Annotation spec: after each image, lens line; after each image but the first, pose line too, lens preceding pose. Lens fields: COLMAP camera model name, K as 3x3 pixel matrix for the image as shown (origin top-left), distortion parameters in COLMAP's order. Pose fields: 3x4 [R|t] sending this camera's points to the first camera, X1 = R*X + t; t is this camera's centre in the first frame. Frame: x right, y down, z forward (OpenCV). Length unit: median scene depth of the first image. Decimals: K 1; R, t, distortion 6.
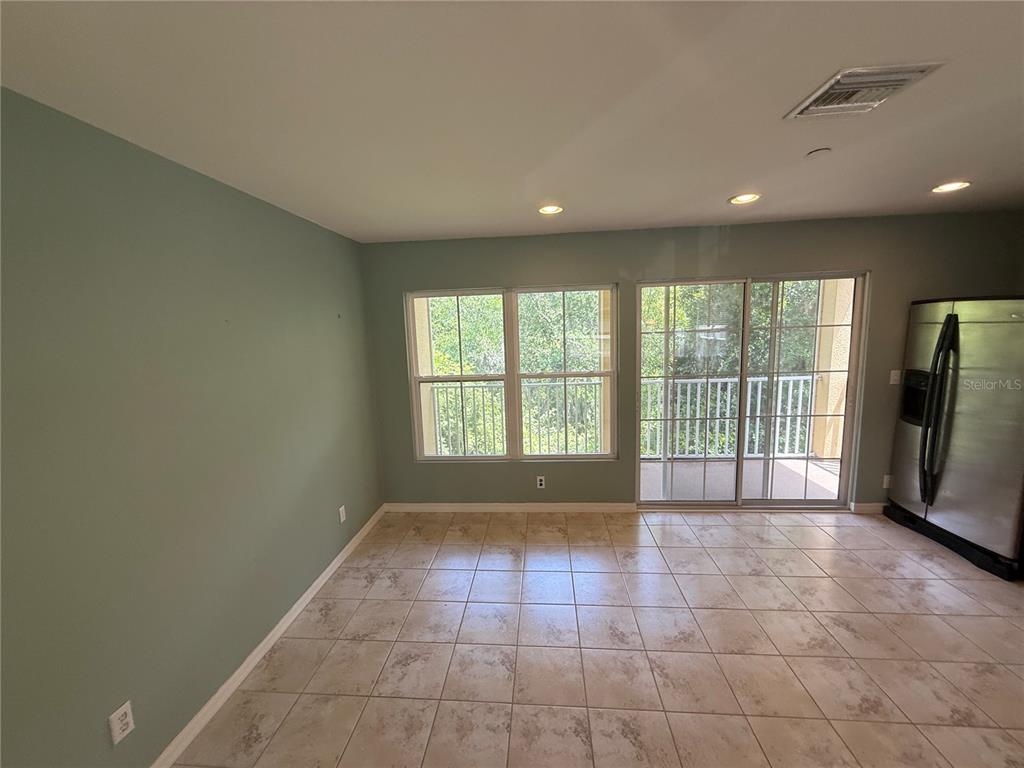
lens RADIAL K [[407.2, 0, 509.1], [0, 407.2, 383.2], [0, 0, 1]] dist [0.001445, 0.000240]
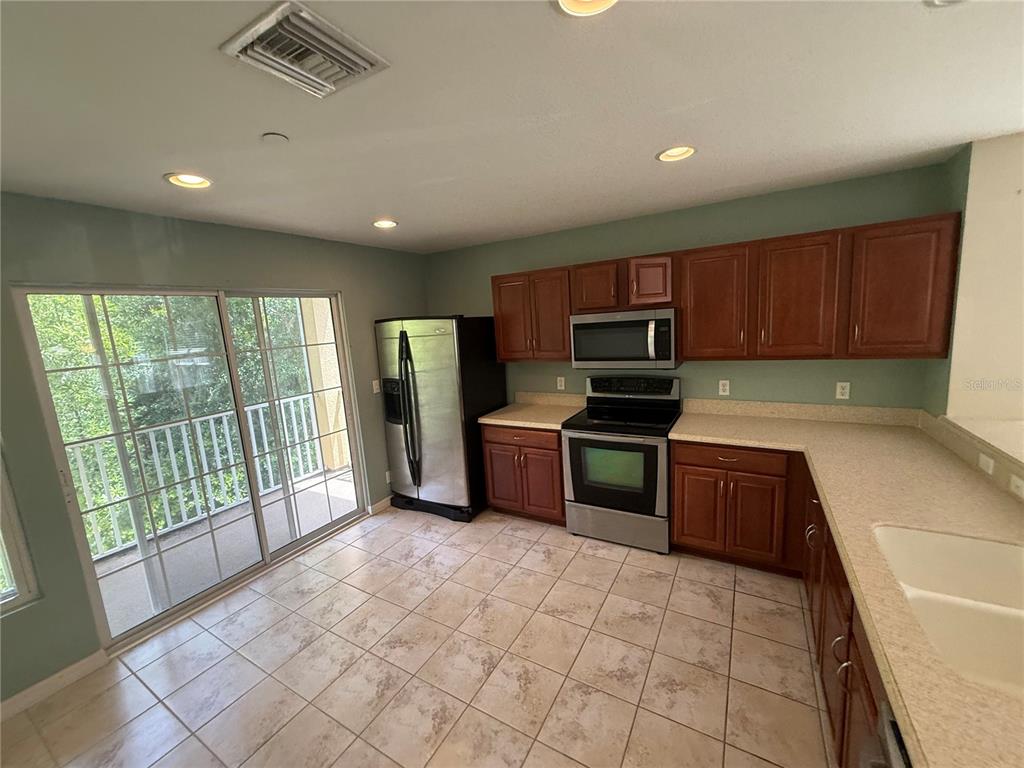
lens RADIAL K [[407.2, 0, 509.1], [0, 407.2, 383.2], [0, 0, 1]] dist [0.001445, 0.000240]
pose [[0.434273, -0.133758, 0.890795, 0.090722], [0.174396, 0.982688, 0.062537, -0.028117], [-0.883738, 0.128193, 0.450082, 0.151116]]
